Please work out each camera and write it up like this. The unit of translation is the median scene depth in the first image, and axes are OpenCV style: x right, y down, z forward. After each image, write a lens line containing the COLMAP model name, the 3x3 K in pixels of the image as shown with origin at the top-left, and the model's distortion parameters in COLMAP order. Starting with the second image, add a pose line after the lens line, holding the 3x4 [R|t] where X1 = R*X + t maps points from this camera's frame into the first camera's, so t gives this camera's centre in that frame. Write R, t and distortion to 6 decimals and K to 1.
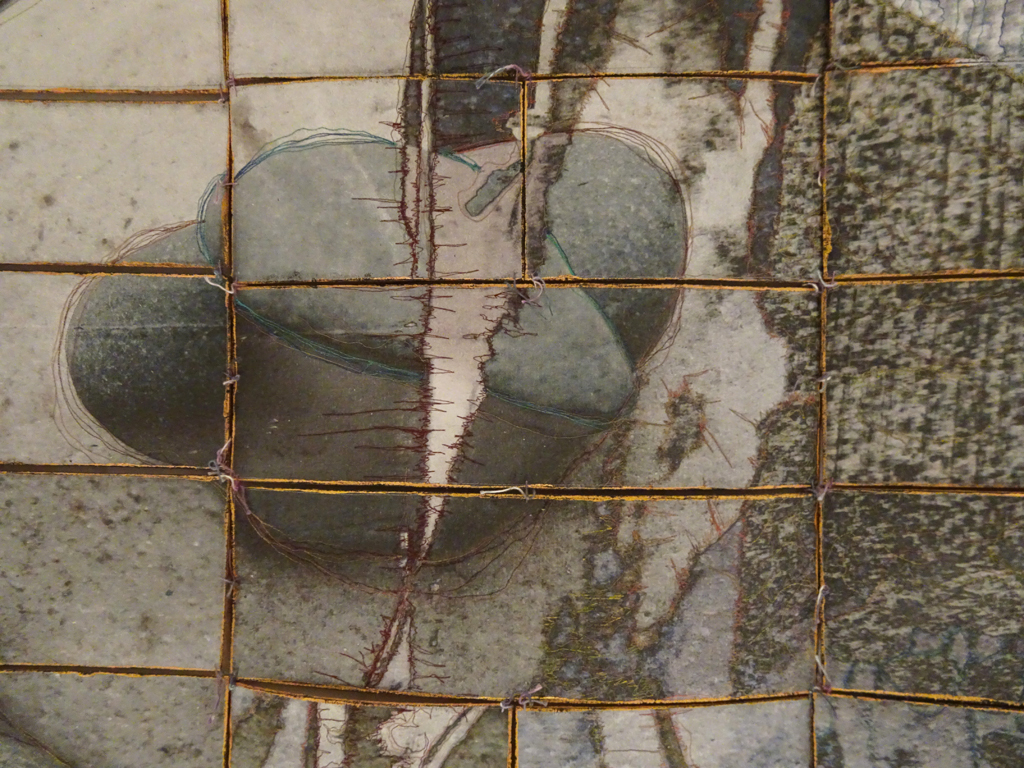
lens RADIAL K [[710.3, 0, 516.2], [0, 710.3, 389.3], [0, 0, 1]] dist [0.008328, 0.005994]
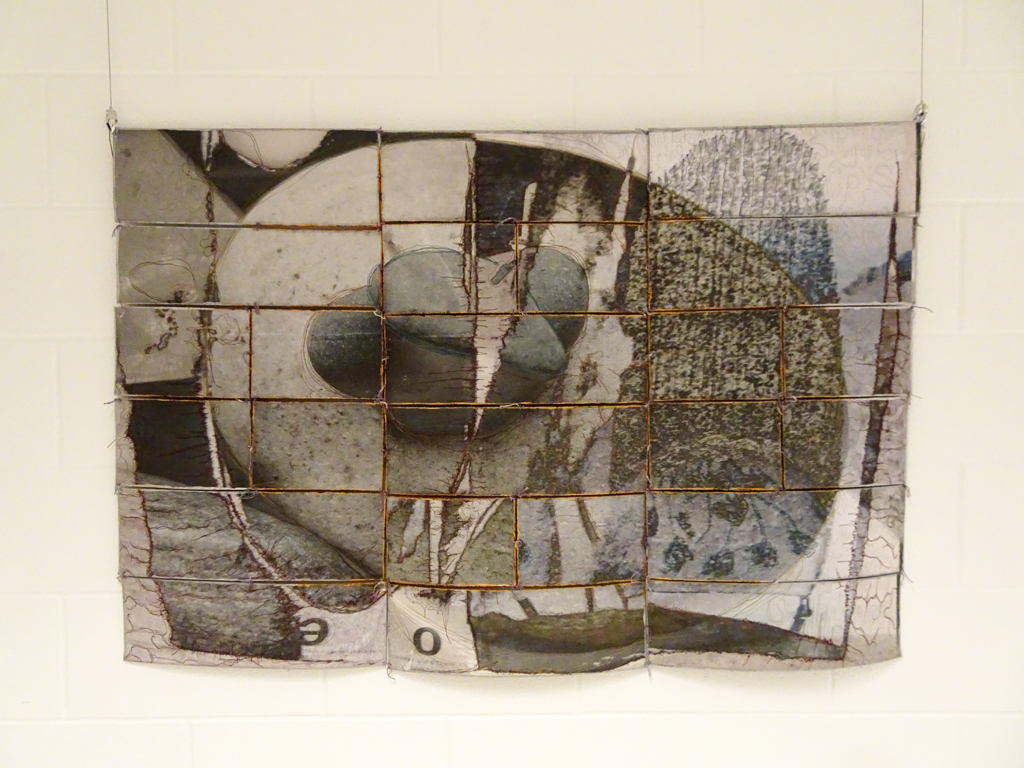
lens RADIAL K [[710.3, 0, 512.4], [0, 710.3, 382.3], [0, 0, 1]] dist [0.008328, 0.005994]
pose [[0.999344, -0.013877, 0.033448, -0.085053], [0.012964, 0.999542, 0.027348, 0.005672], [-0.033812, -0.026896, 0.999066, -1.269236]]
